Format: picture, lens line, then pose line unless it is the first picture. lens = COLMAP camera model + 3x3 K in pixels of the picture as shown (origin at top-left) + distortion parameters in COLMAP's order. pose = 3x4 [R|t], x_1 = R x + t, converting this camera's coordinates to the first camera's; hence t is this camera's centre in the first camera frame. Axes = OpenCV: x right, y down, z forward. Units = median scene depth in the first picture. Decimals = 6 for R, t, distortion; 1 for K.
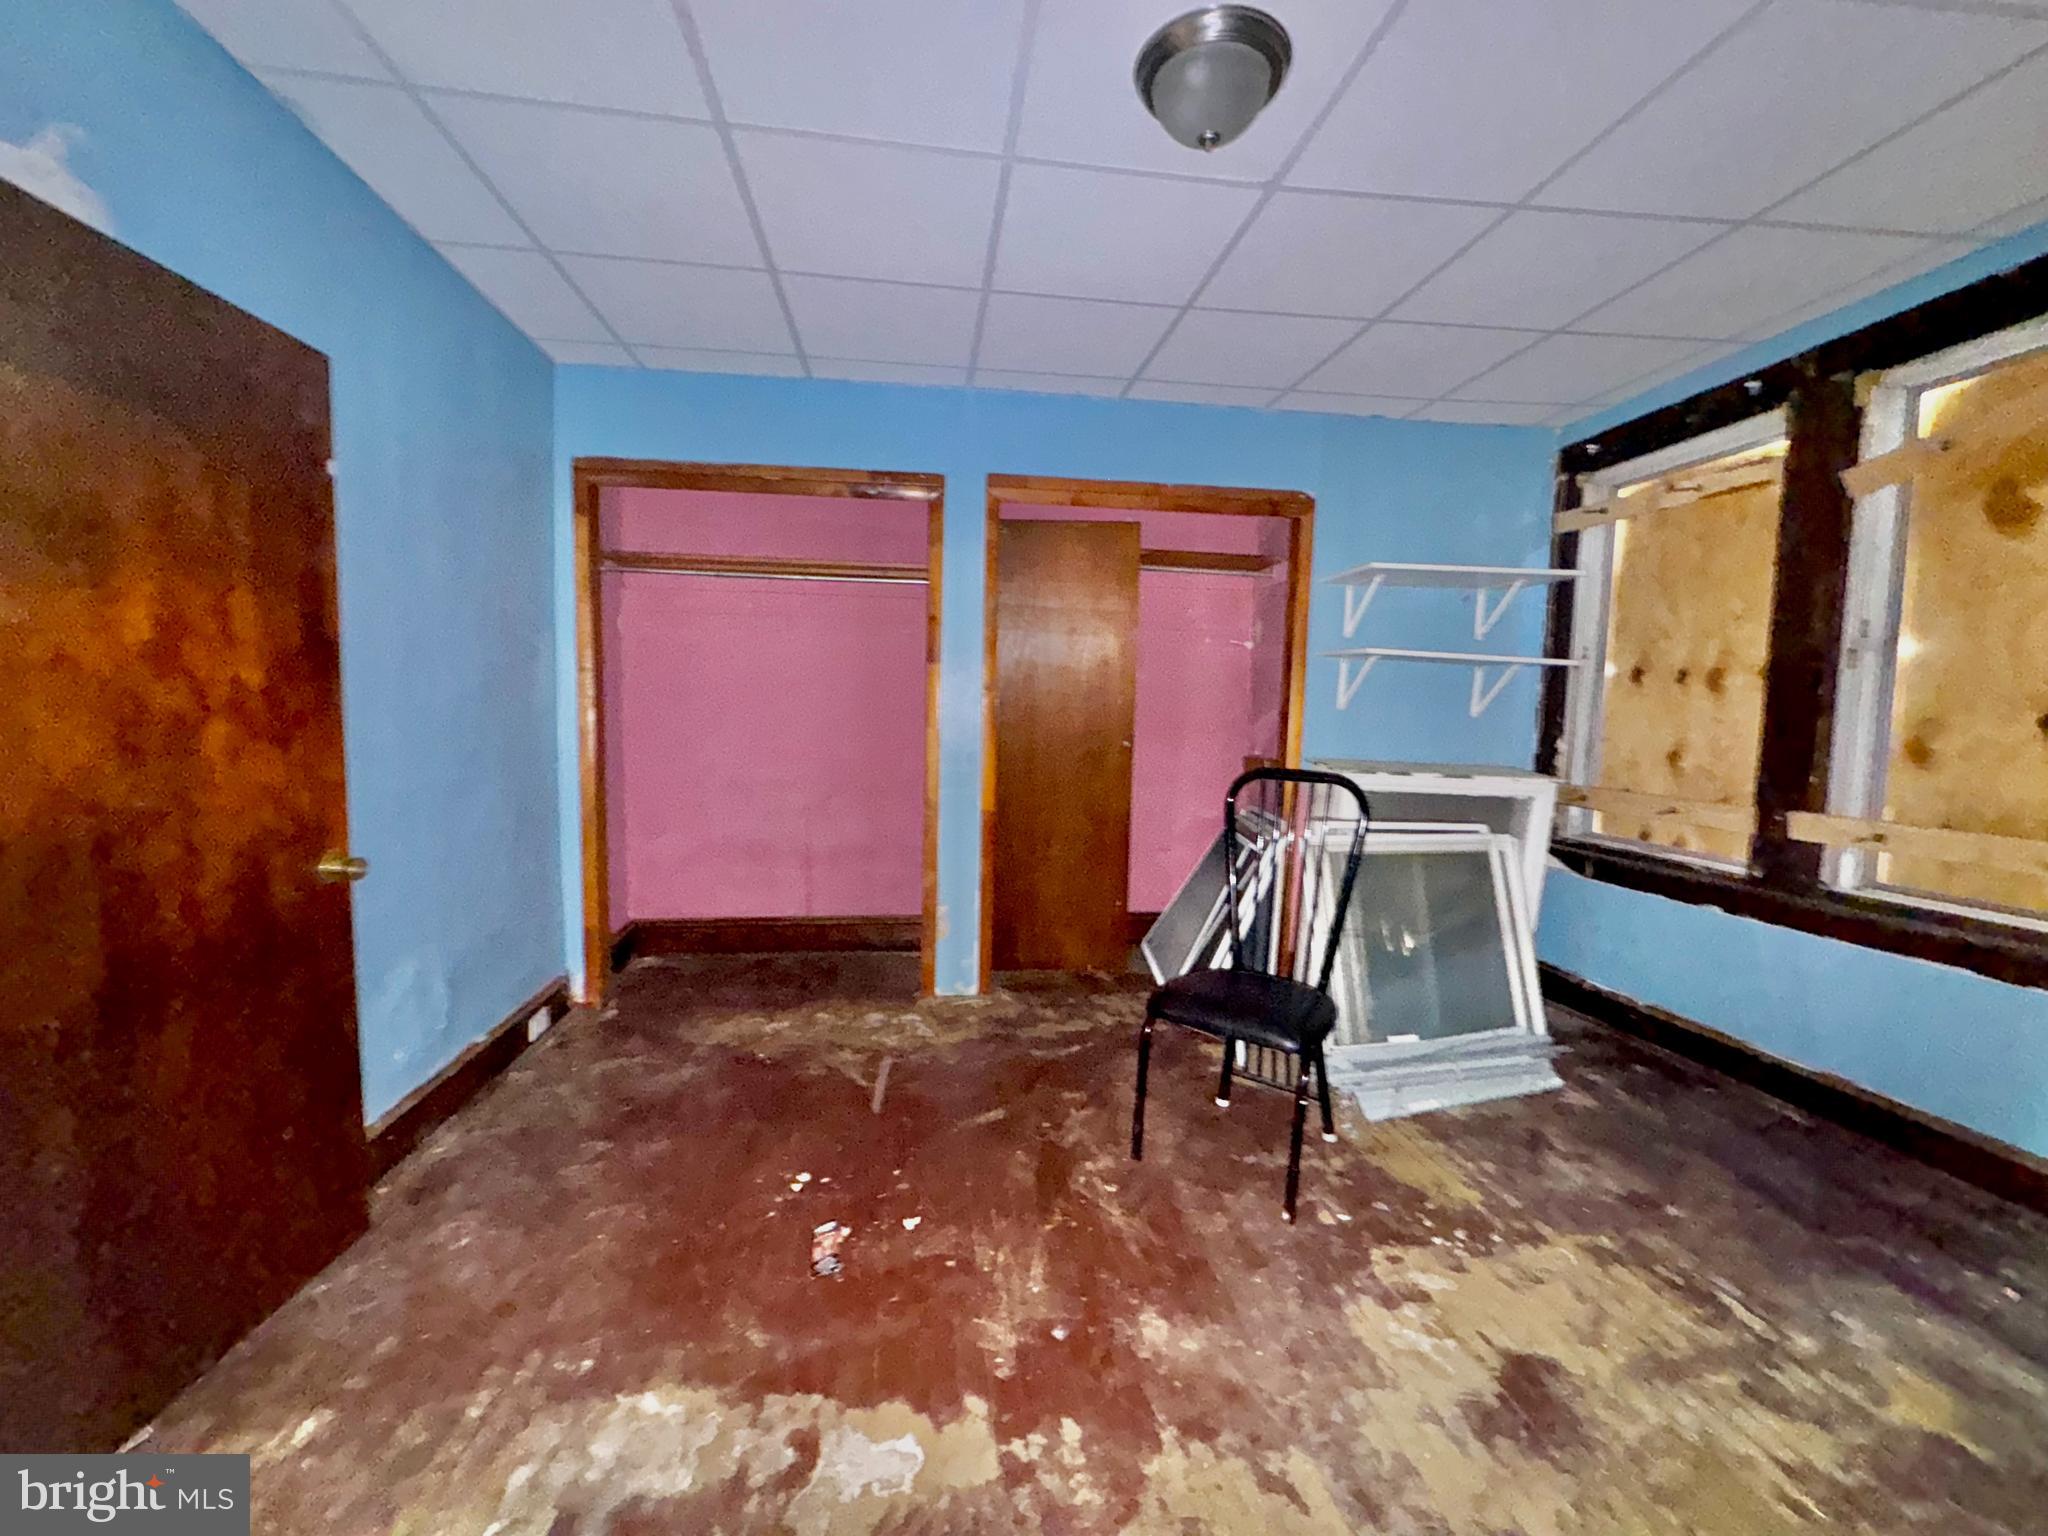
lens RADIAL K [[812.7, 0, 1019.1], [0, 812.7, 769.1], [0, 0, 1]] dist [-0.003720, 0.000424]
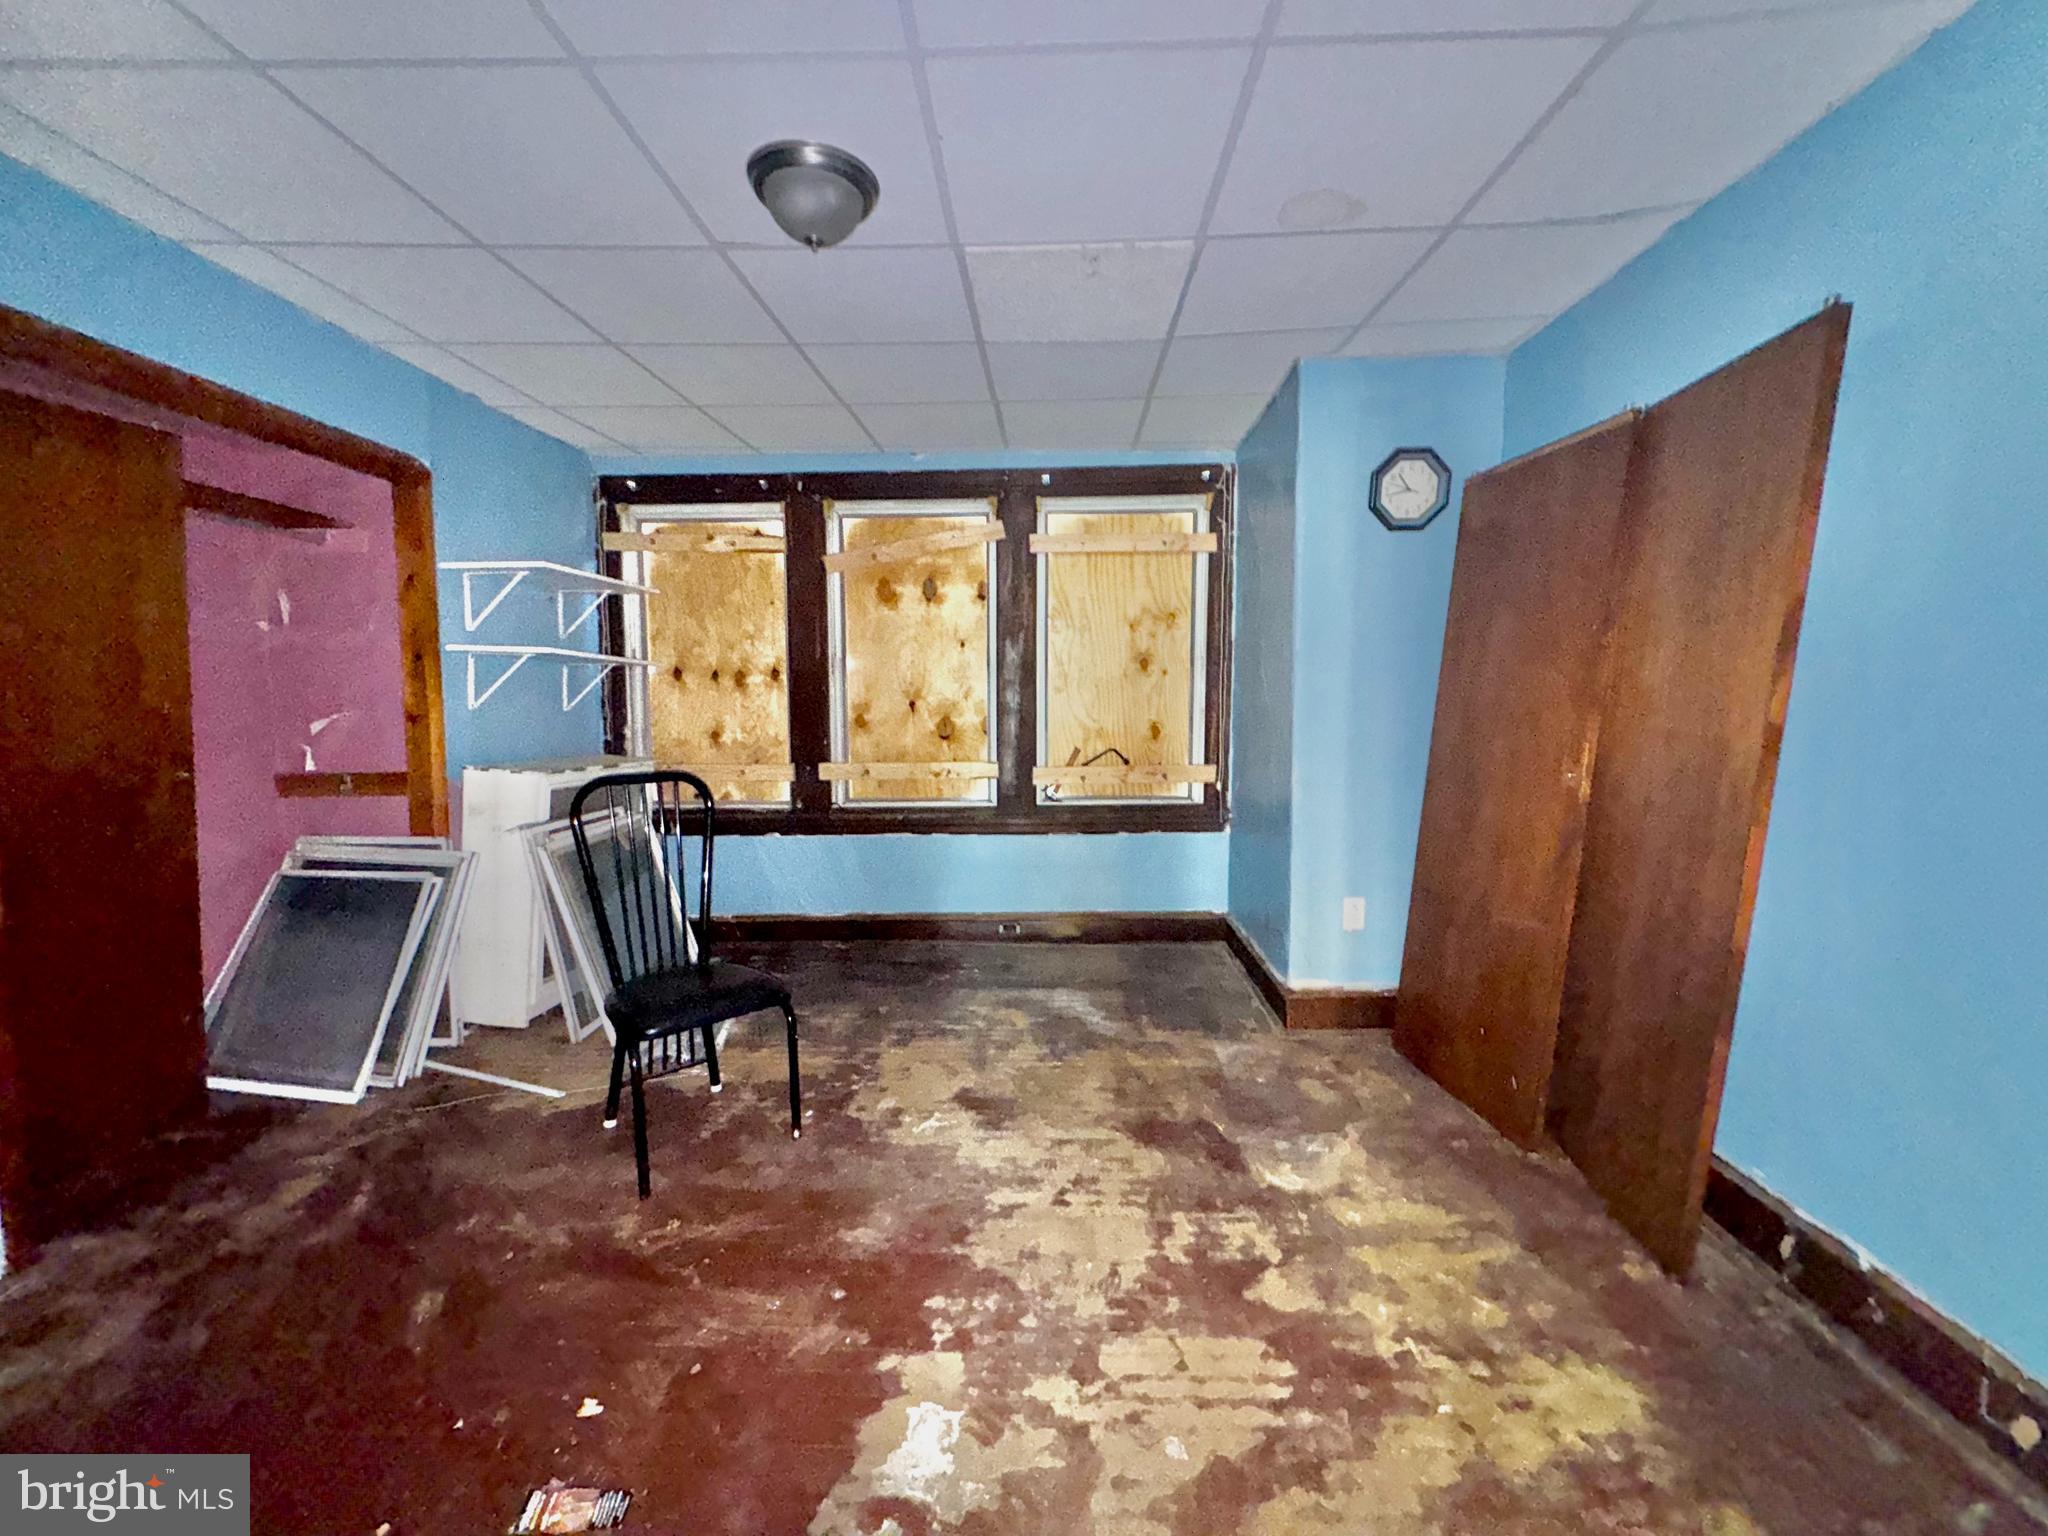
lens RADIAL K [[812.7, 0, 1025.5], [0, 812.7, 771.4], [0, 0, 1]] dist [-0.003720, 0.000424]
pose [[0.162179, -0.115191, 0.980015, -0.708811], [0.082889, 0.991243, 0.102793, -0.079773], [-0.983274, 0.064562, 0.170306, 0.401944]]
